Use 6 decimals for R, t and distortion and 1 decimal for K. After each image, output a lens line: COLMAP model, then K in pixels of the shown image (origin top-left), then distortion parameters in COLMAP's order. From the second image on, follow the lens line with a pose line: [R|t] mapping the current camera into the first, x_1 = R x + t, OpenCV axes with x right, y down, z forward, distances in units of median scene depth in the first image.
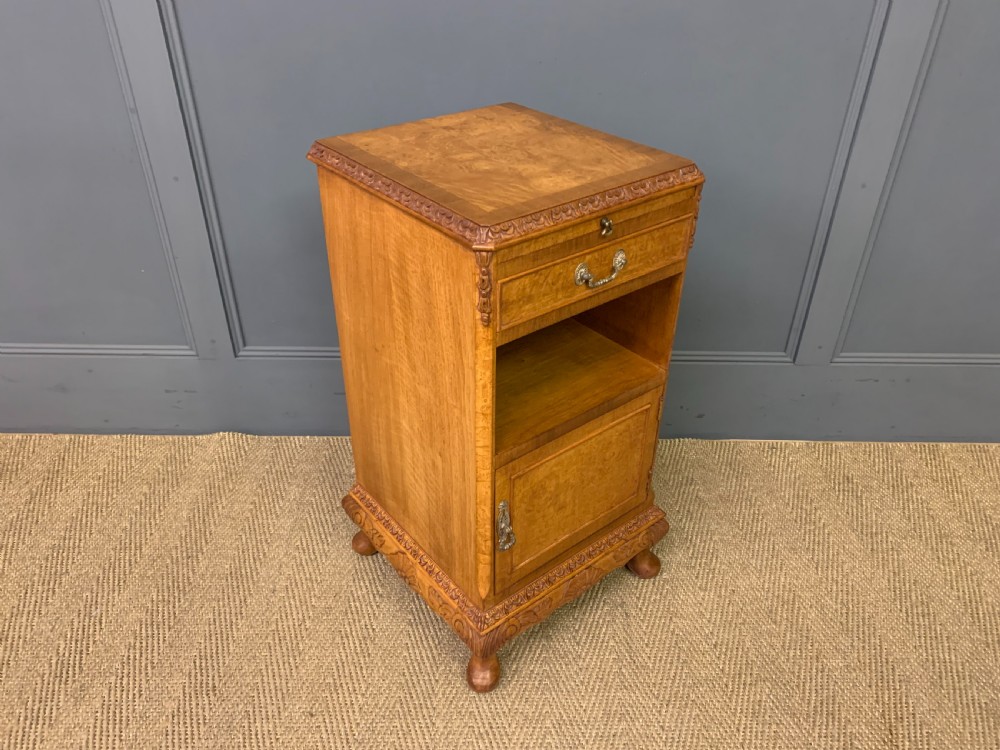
lens RADIAL K [[767.9, 0, 504.4], [0, 767.9, 373.0], [0, 0, 1]] dist [0.012702, -0.005534]
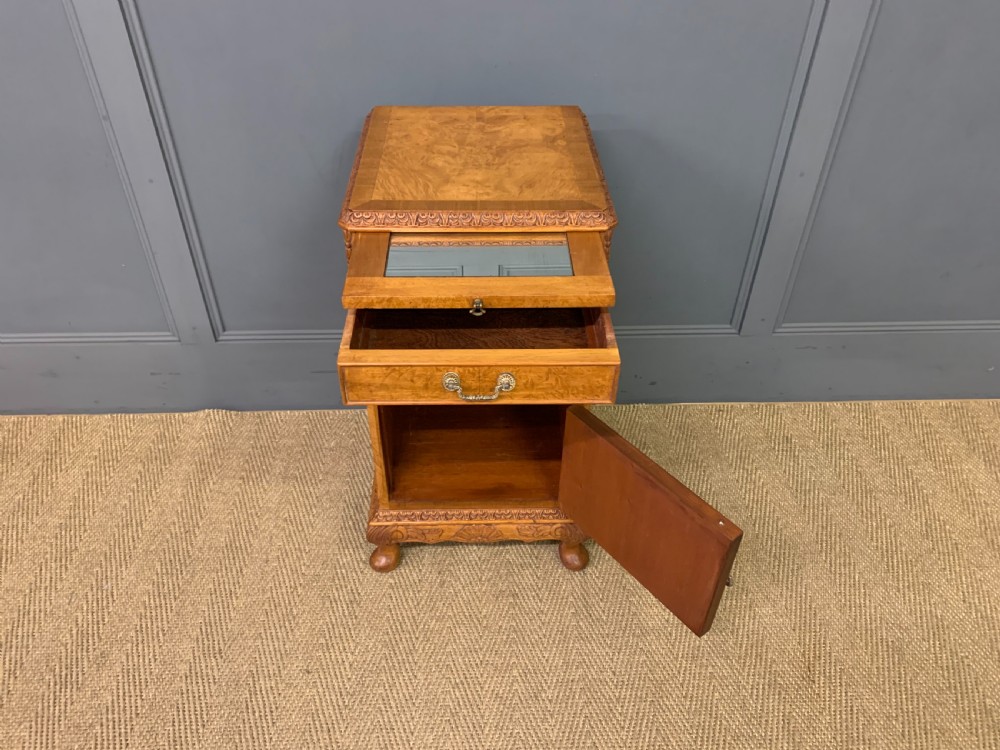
lens RADIAL K [[769.7, 0, 493.8], [0, 769.7, 376.7], [0, 0, 1]] dist [0.006002, 0.000907]
pose [[0.999424, -0.025184, 0.022732, 0.008922], [0.022632, 0.994080, 0.106263, -0.096058], [-0.025274, -0.105687, 0.994078, -0.087063]]
